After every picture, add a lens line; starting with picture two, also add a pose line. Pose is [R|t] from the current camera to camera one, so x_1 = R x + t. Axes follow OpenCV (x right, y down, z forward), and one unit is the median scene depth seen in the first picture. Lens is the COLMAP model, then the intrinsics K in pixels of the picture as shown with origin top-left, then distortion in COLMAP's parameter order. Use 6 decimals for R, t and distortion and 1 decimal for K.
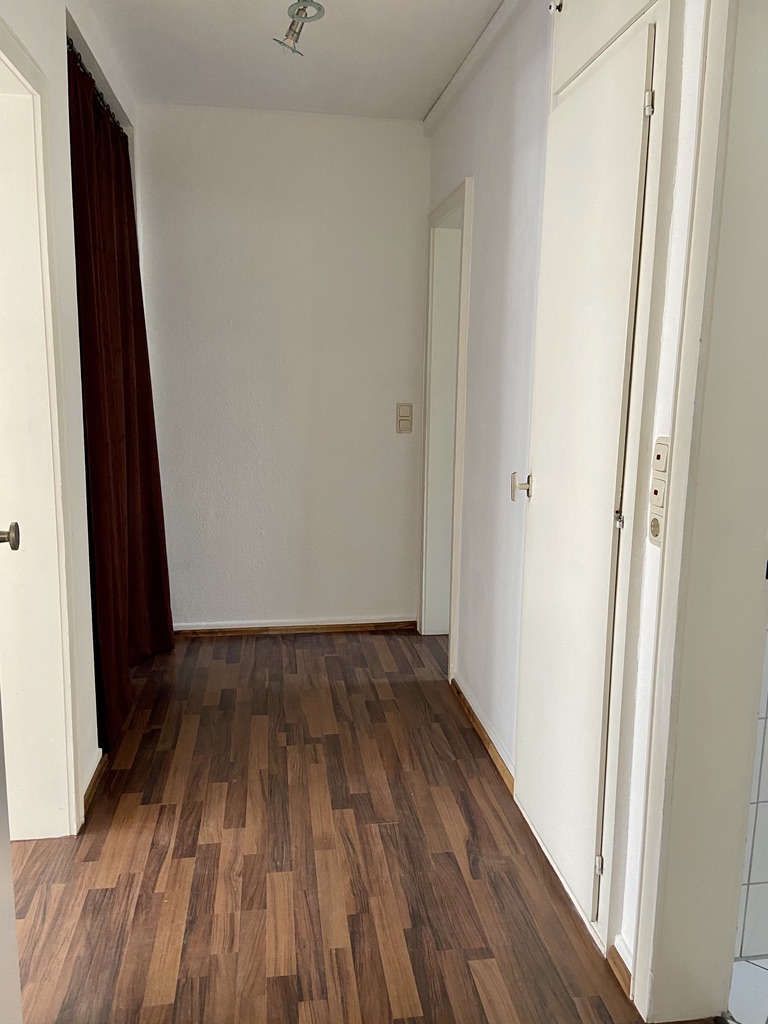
lens RADIAL K [[775.7, 0, 384.9], [0, 775.7, 510.4], [0, 0, 1]] dist [-0.007046, -0.009077]
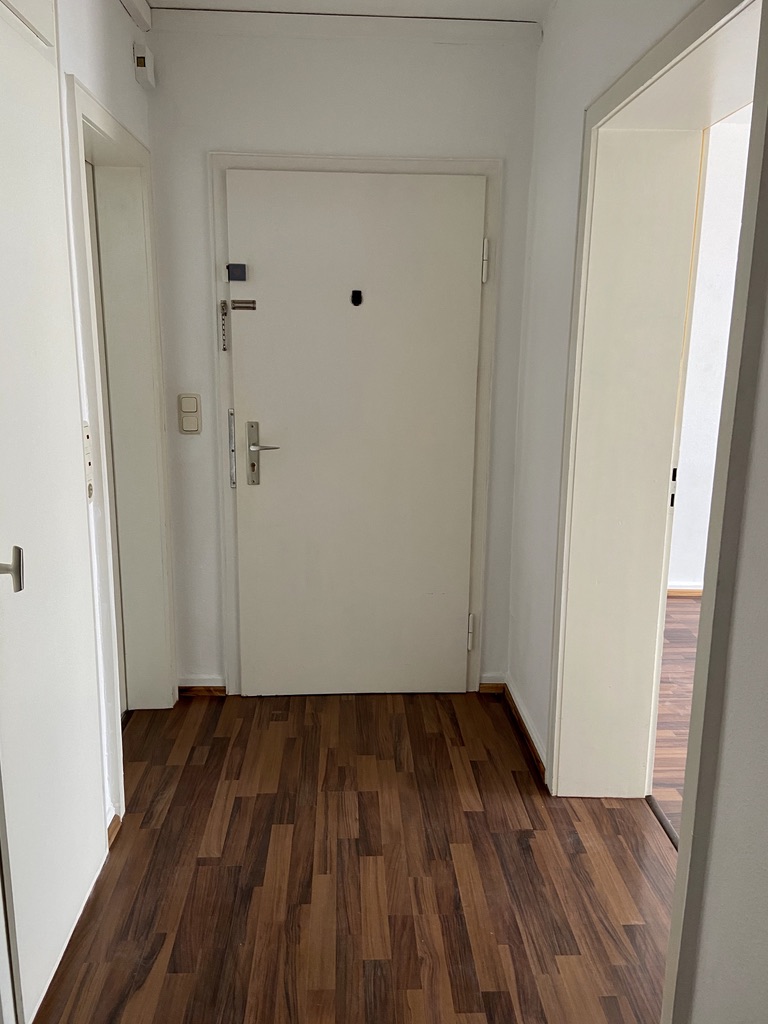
lens RADIAL K [[775.7, 0, 384.6], [0, 775.7, 510.3], [0, 0, 1]] dist [-0.007046, -0.009077]
pose [[-0.995279, -0.051368, 0.082341, -0.204645], [-0.015851, 0.923085, 0.384269, -0.364419], [-0.095747, 0.381150, -0.919542, 1.728781]]
